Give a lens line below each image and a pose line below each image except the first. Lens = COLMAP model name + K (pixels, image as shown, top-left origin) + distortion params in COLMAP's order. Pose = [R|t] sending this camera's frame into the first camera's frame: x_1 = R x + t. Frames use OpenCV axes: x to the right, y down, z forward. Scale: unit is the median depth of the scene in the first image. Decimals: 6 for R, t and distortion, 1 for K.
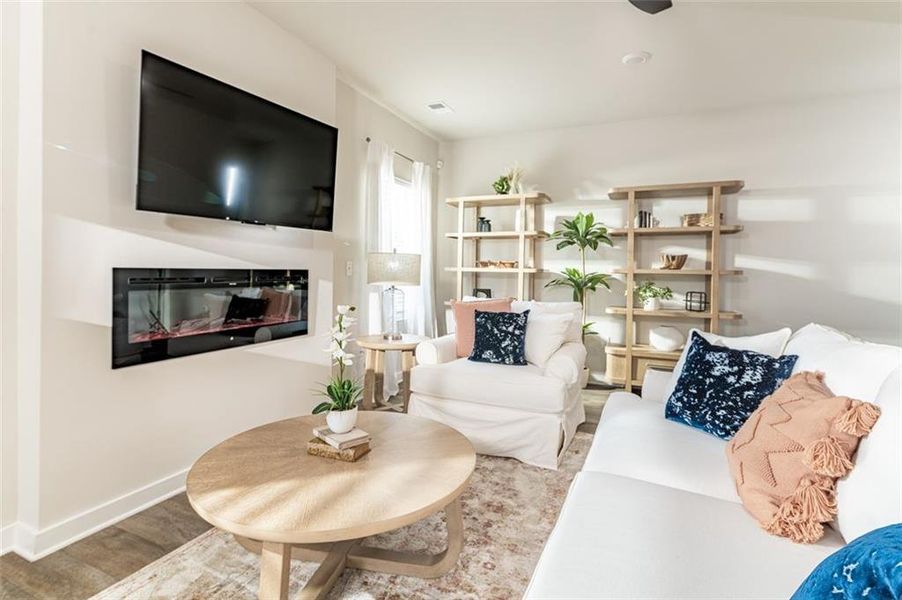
lens RADIAL K [[420.9, 0, 495.4], [0, 420.9, 274.8], [0, 0, 1]] dist [0.011638, 0.000105]
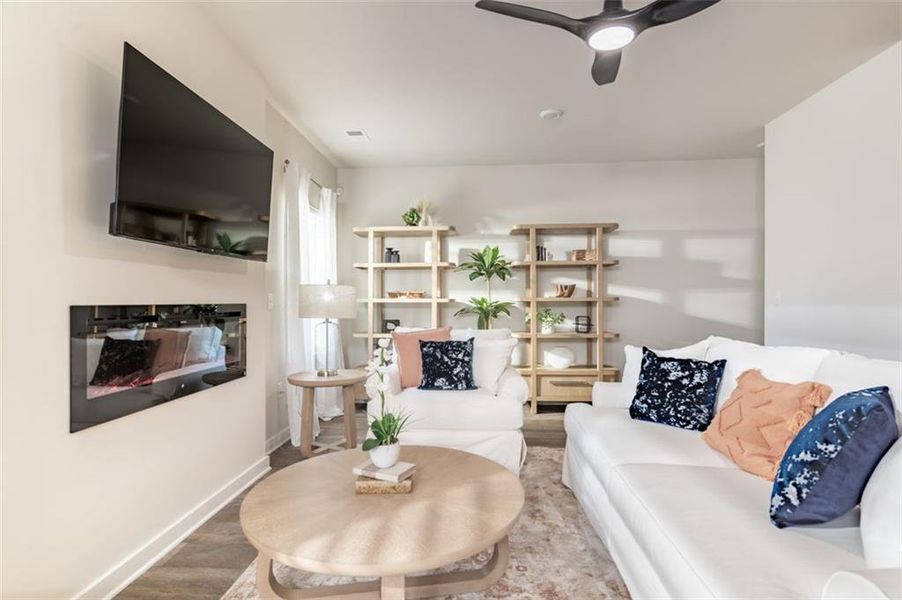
lens RADIAL K [[420.9, 0, 470.3], [0, 420.9, 301.0], [0, 0, 1]] dist [0.011638, 0.000105]
pose [[0.943018, -0.018242, 0.332240, -0.230976], [0.020979, 0.999769, -0.004654, -0.003204], [-0.332079, 0.011358, 0.943183, -0.001517]]
